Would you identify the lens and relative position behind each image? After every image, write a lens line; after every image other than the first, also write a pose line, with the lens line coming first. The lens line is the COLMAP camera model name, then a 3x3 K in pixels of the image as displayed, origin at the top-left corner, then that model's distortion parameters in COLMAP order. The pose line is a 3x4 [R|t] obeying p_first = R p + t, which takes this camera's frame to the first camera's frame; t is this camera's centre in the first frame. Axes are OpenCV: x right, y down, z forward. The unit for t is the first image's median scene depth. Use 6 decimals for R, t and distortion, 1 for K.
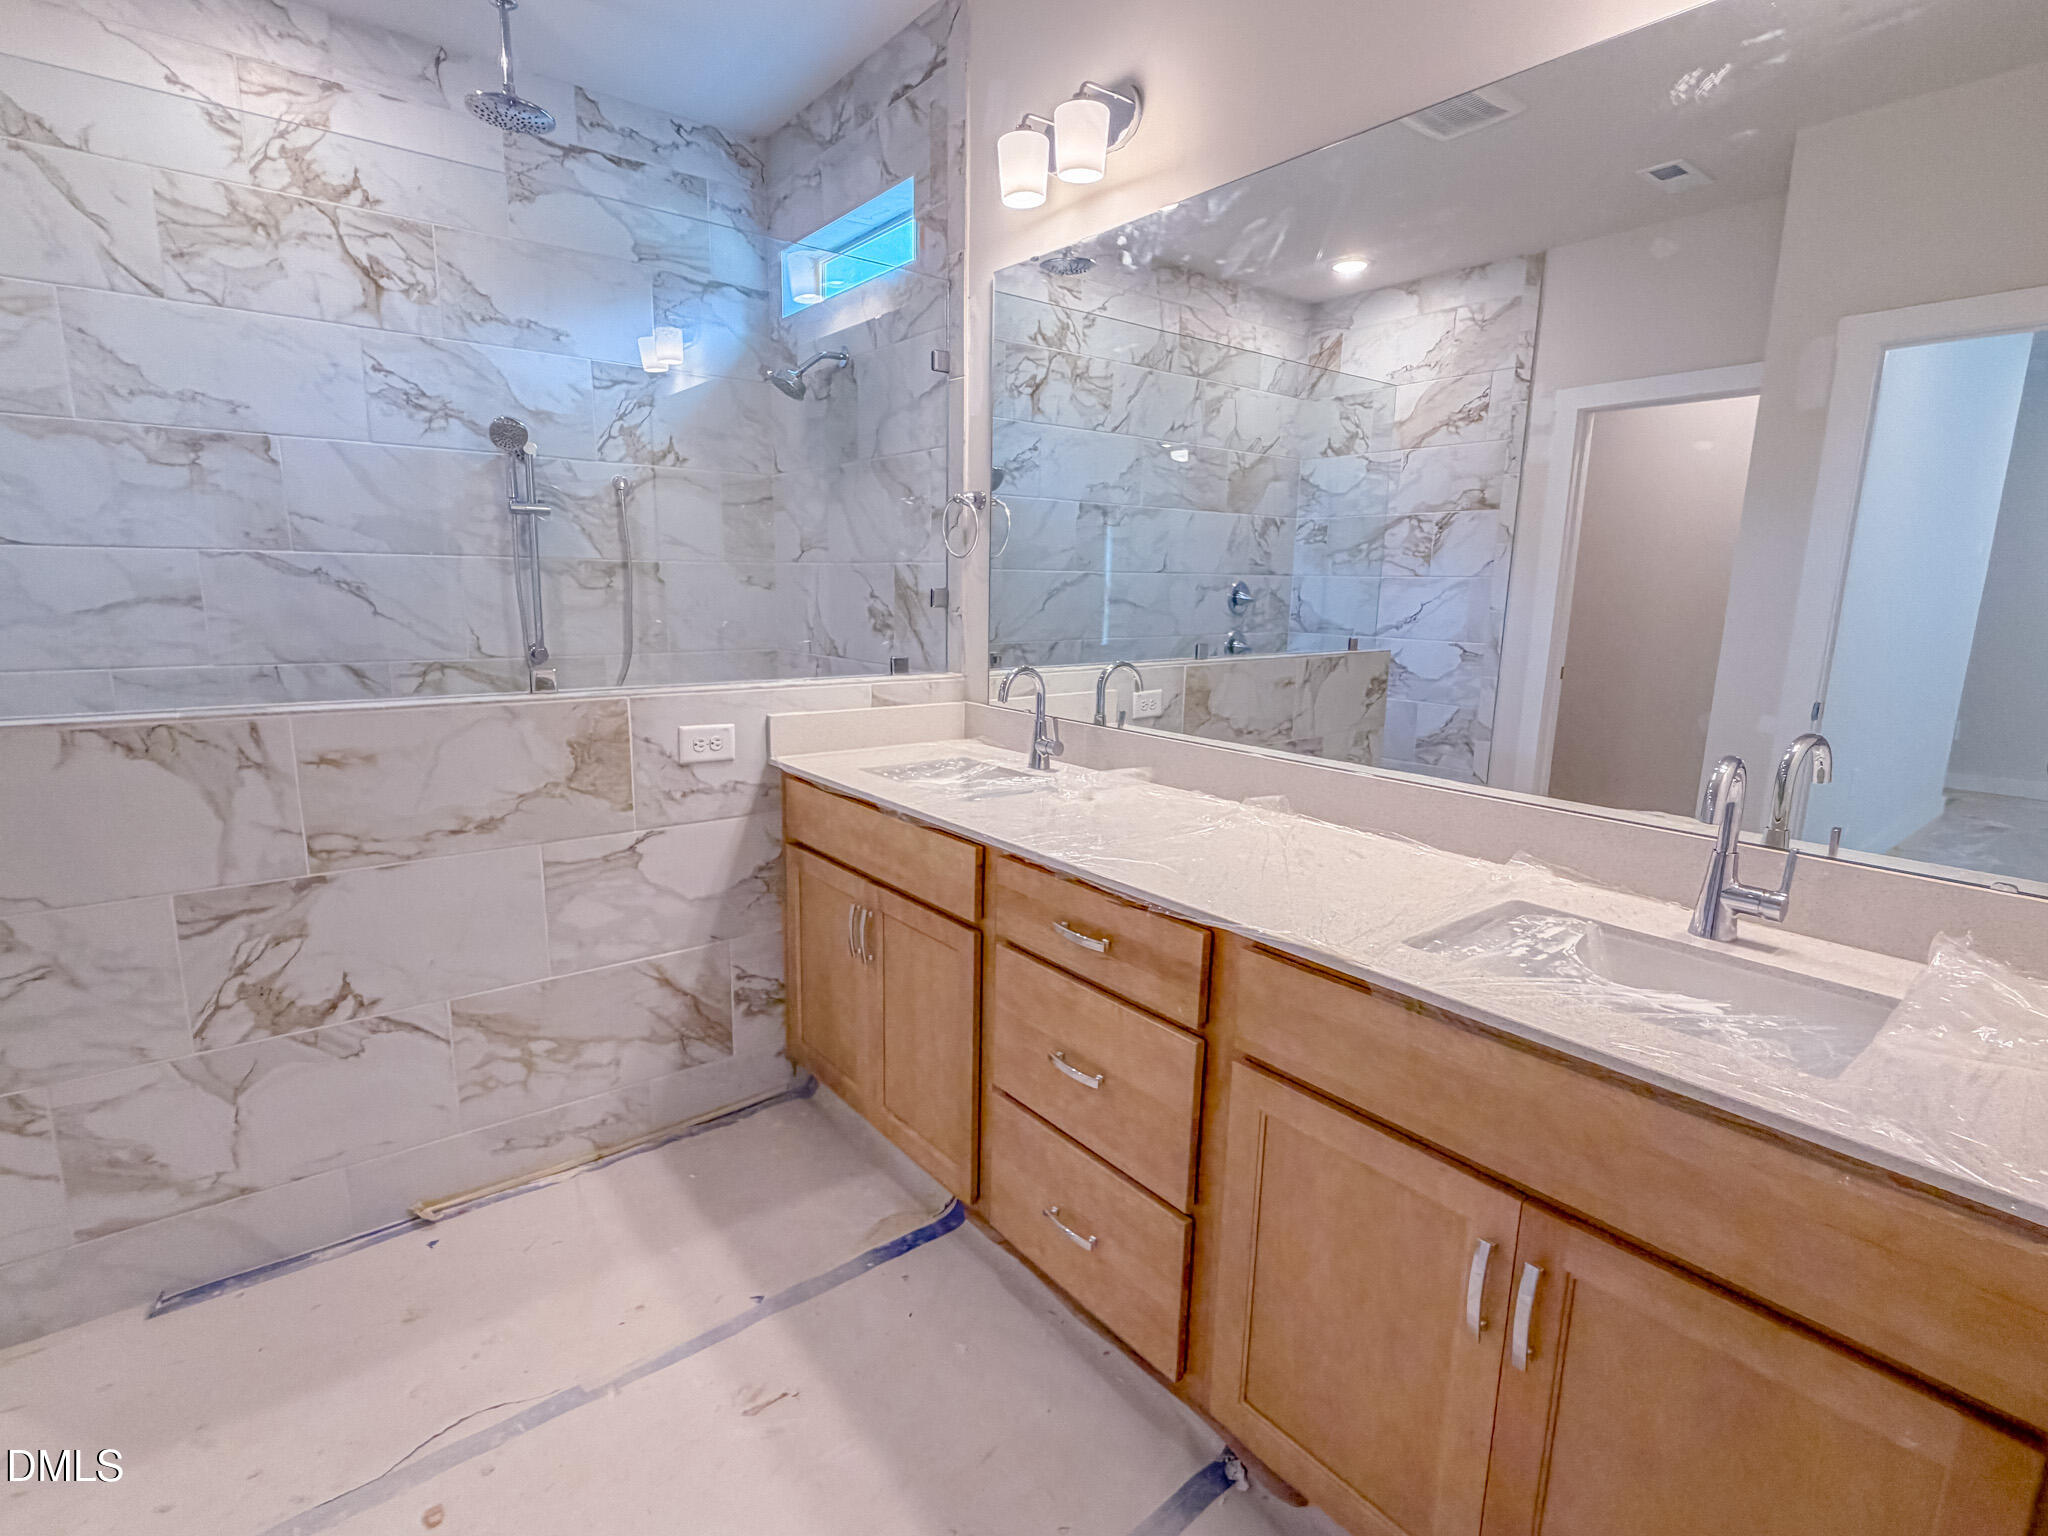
lens RADIAL K [[993.7, 0, 1021.9], [0, 993.7, 769.2], [0, 0, 1]] dist [-0.001480, -0.000817]
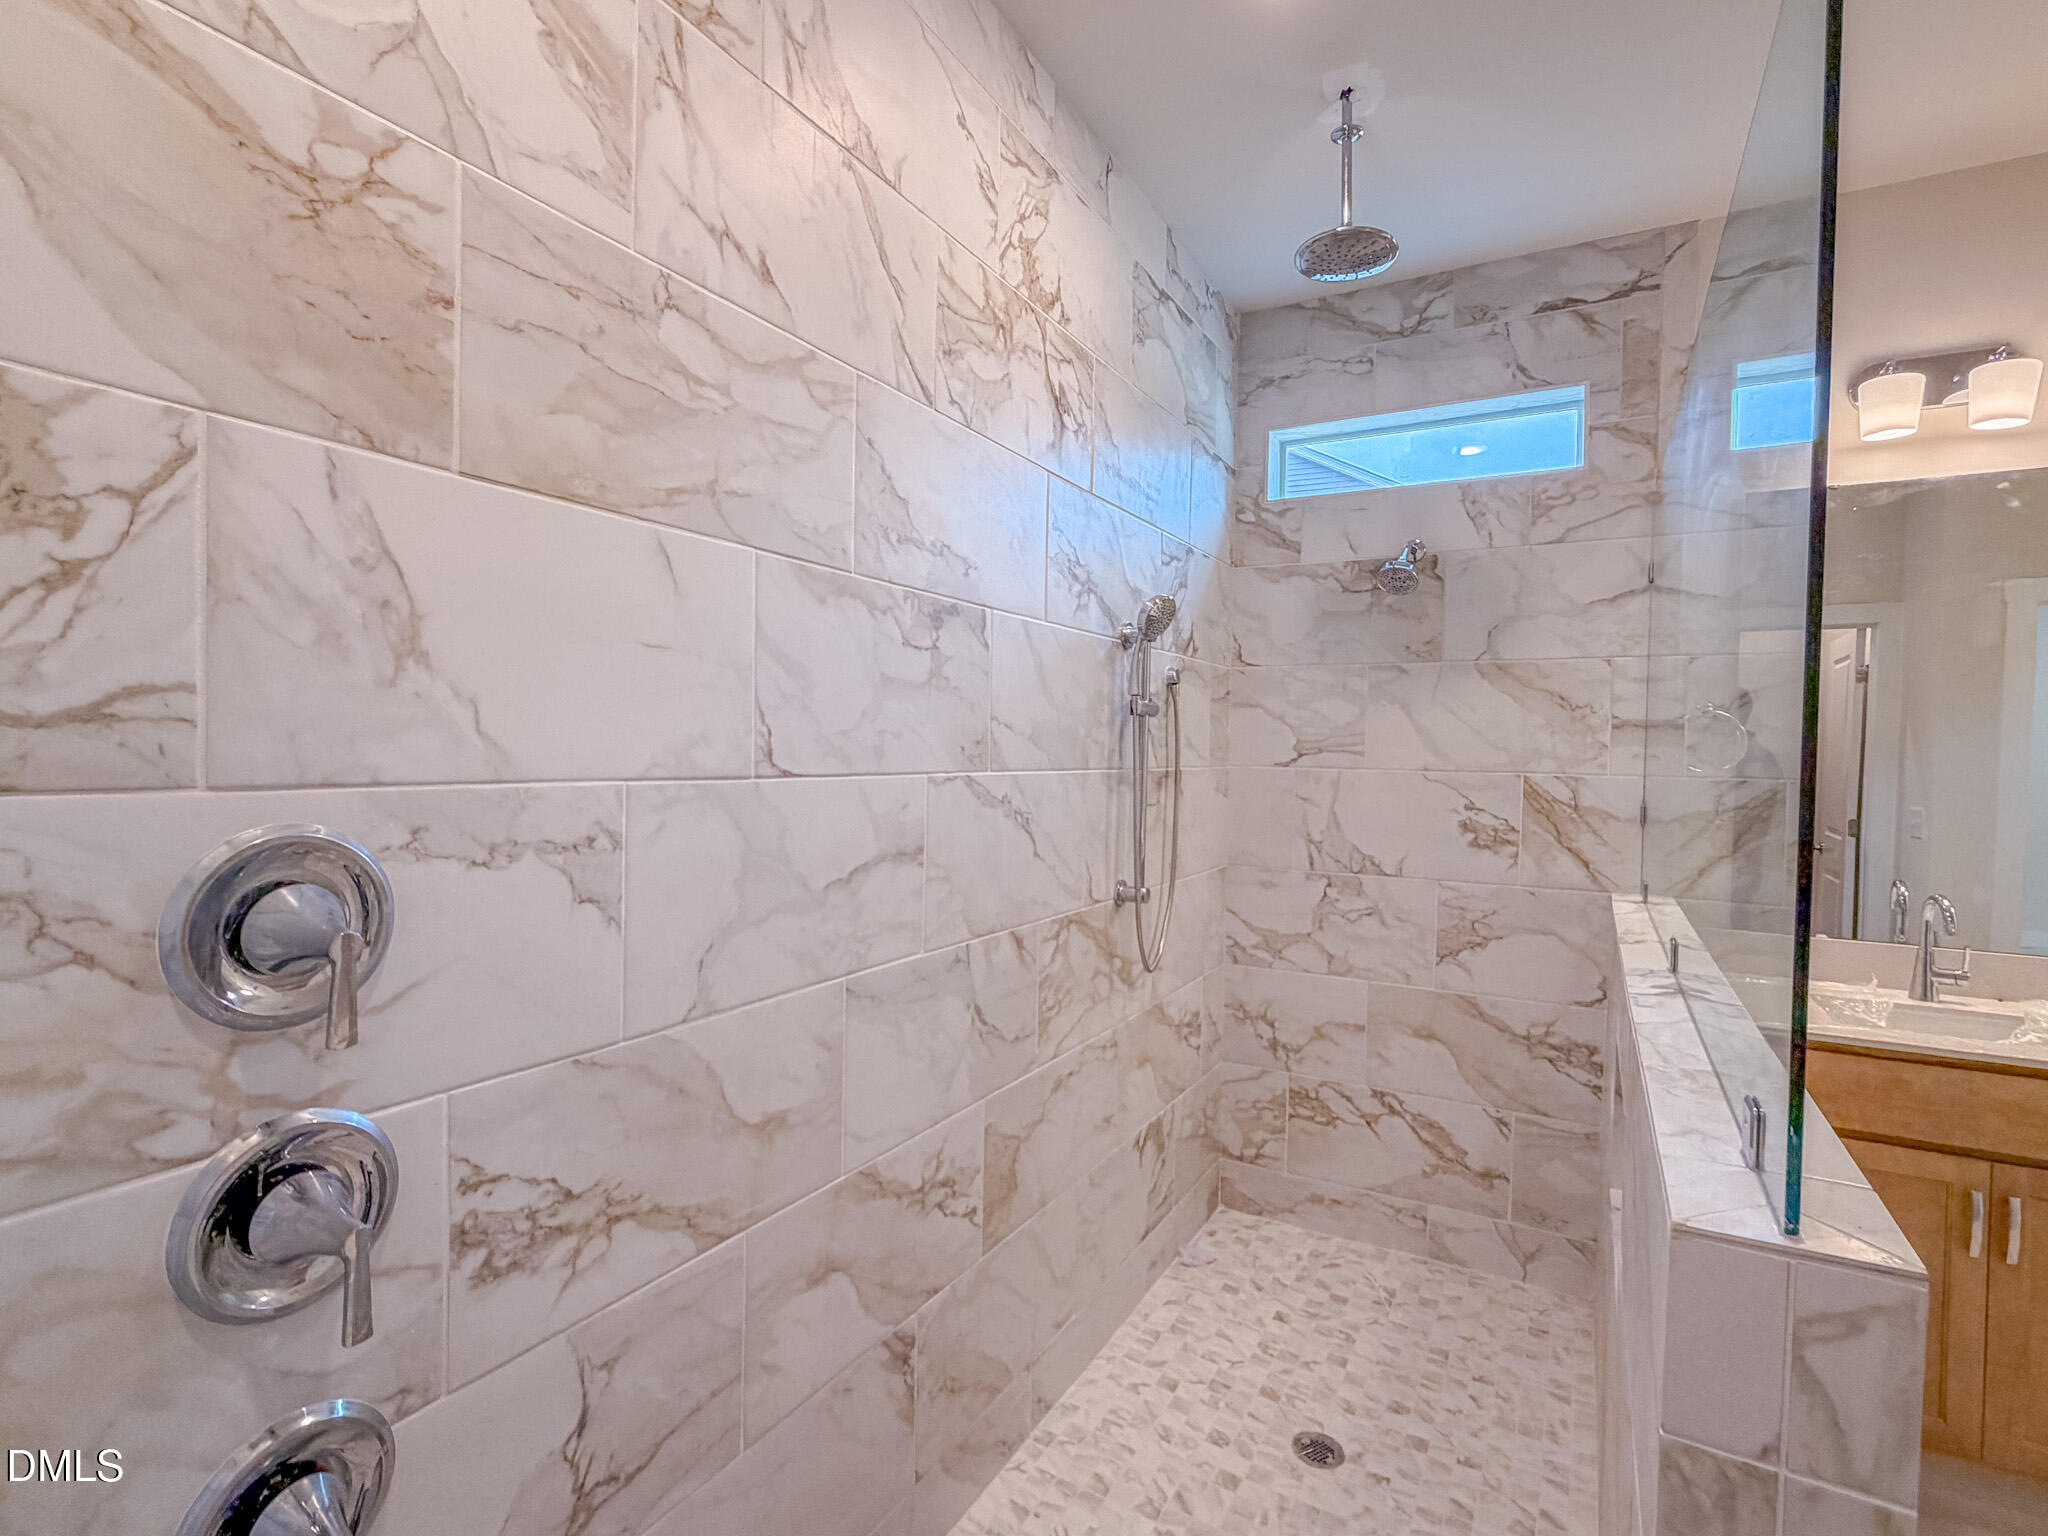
lens RADIAL K [[993.7, 0, 1028.0], [0, 993.7, 772.2], [0, 0, 1]] dist [-0.001480, -0.000817]
pose [[0.926559, -0.010816, 0.375993, -1.028863], [0.069676, 0.987223, -0.143303, -0.127416], [-0.369639, 0.158977, 0.915475, 0.388153]]
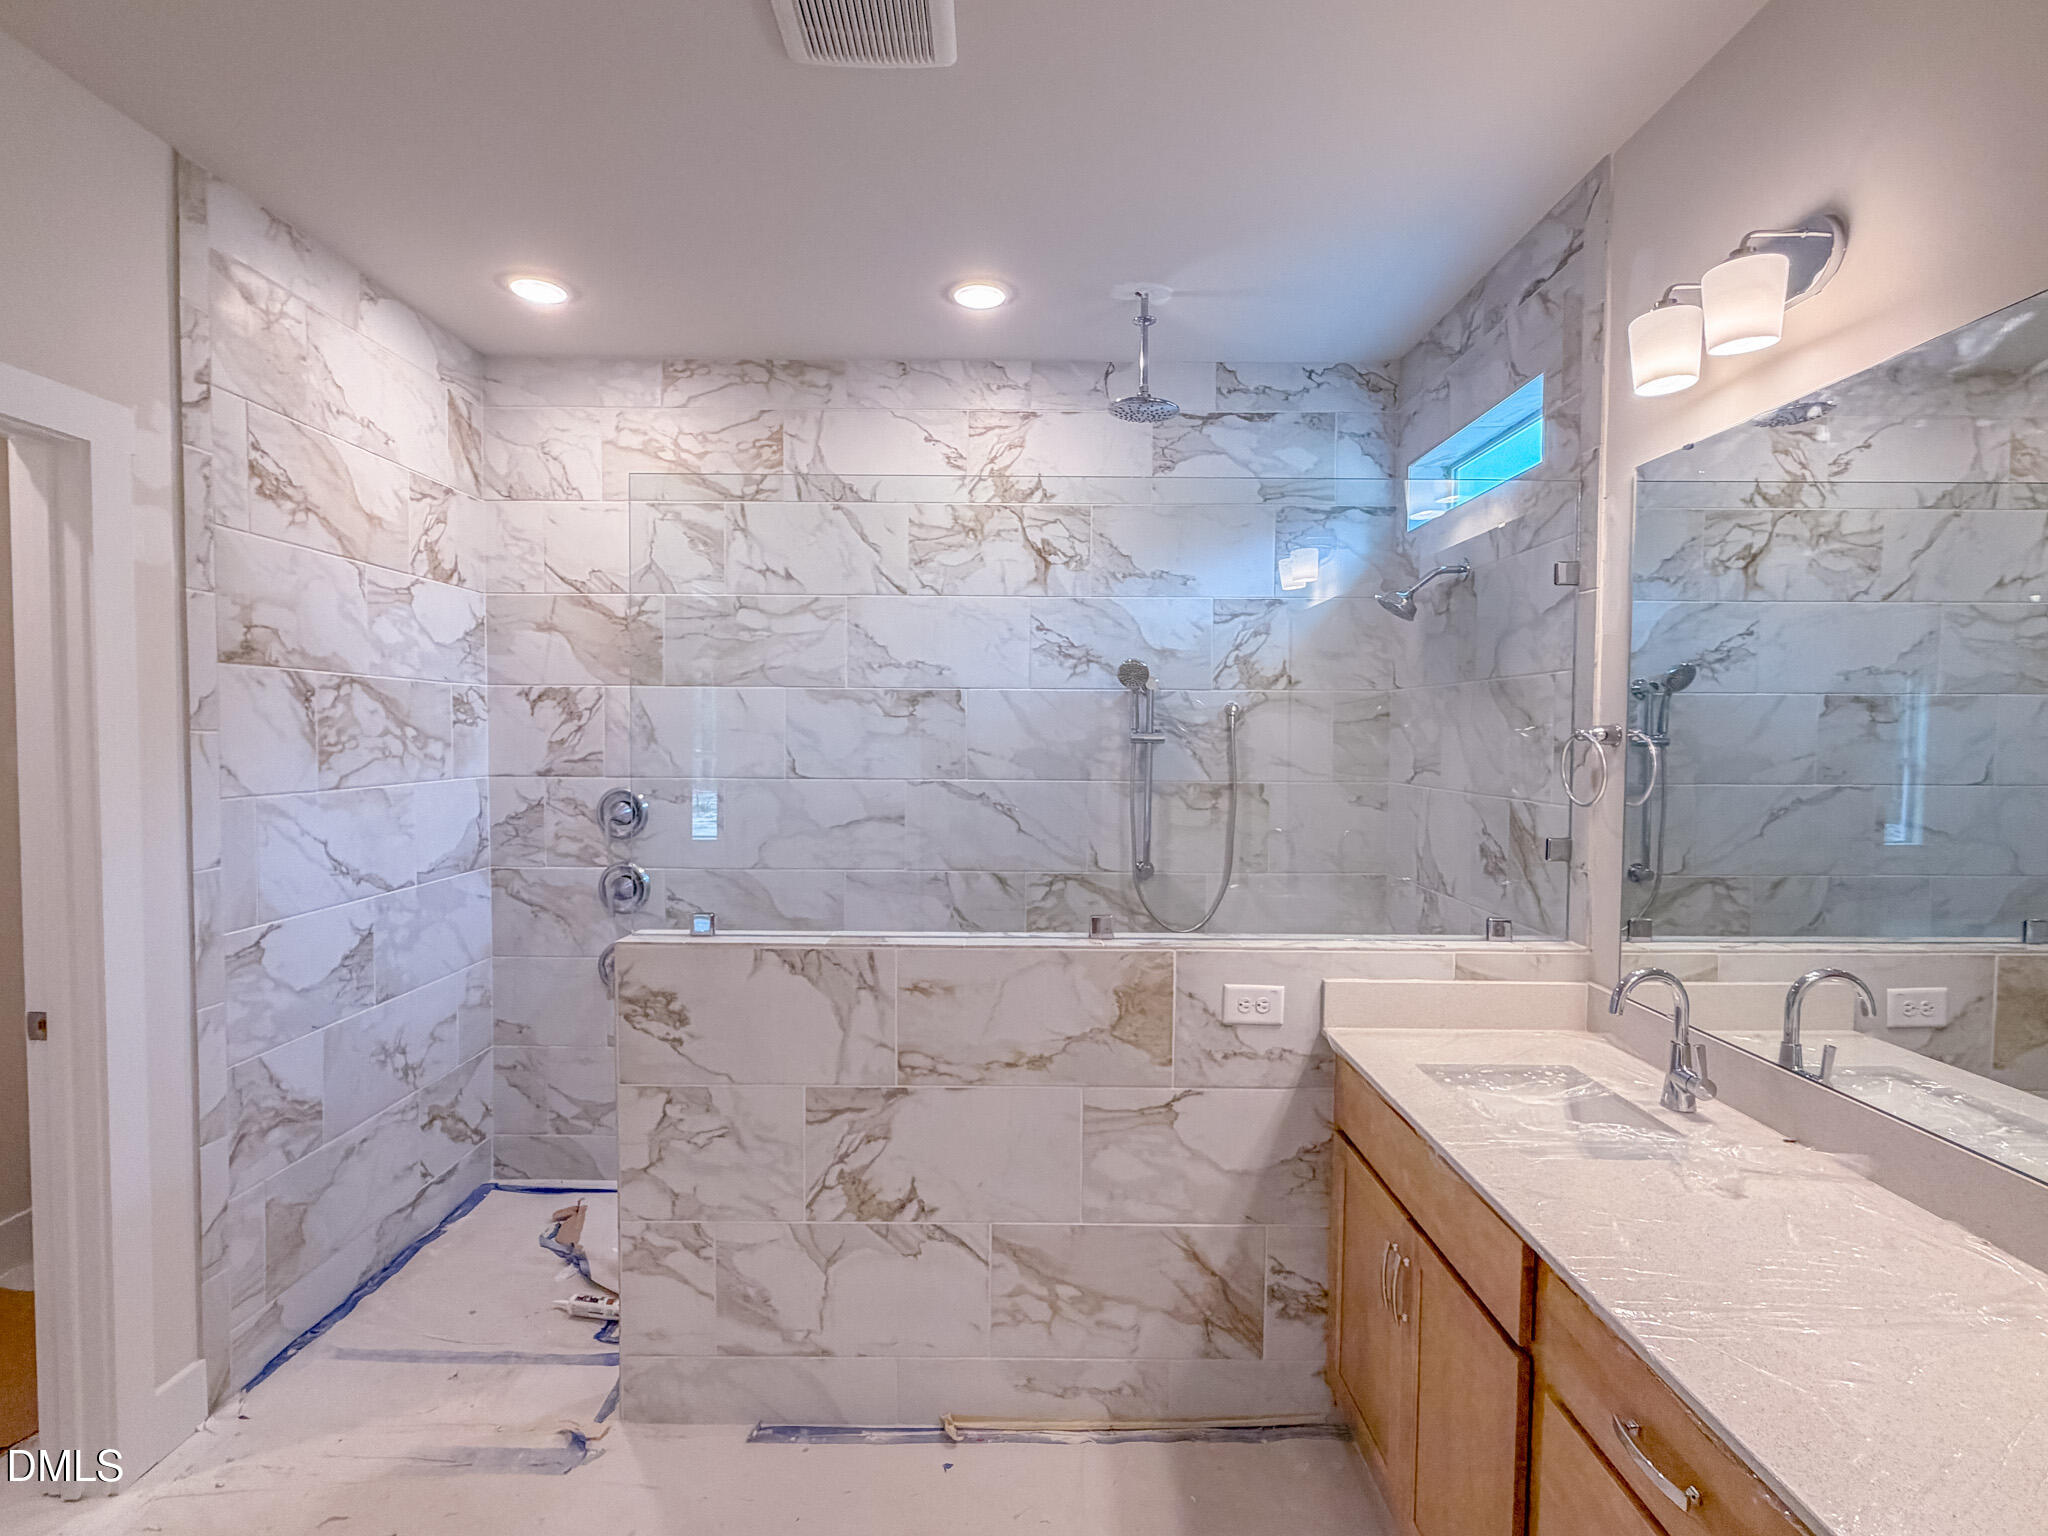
lens RADIAL K [[993.7, 0, 1021.6], [0, 993.7, 770.7], [0, 0, 1]] dist [-0.001480, -0.000817]
pose [[0.785714, 0.011503, -0.618483, 0.079159], [-0.108948, 0.986771, -0.120055, -0.096769], [0.608921, 0.161711, 0.776573, 0.094847]]
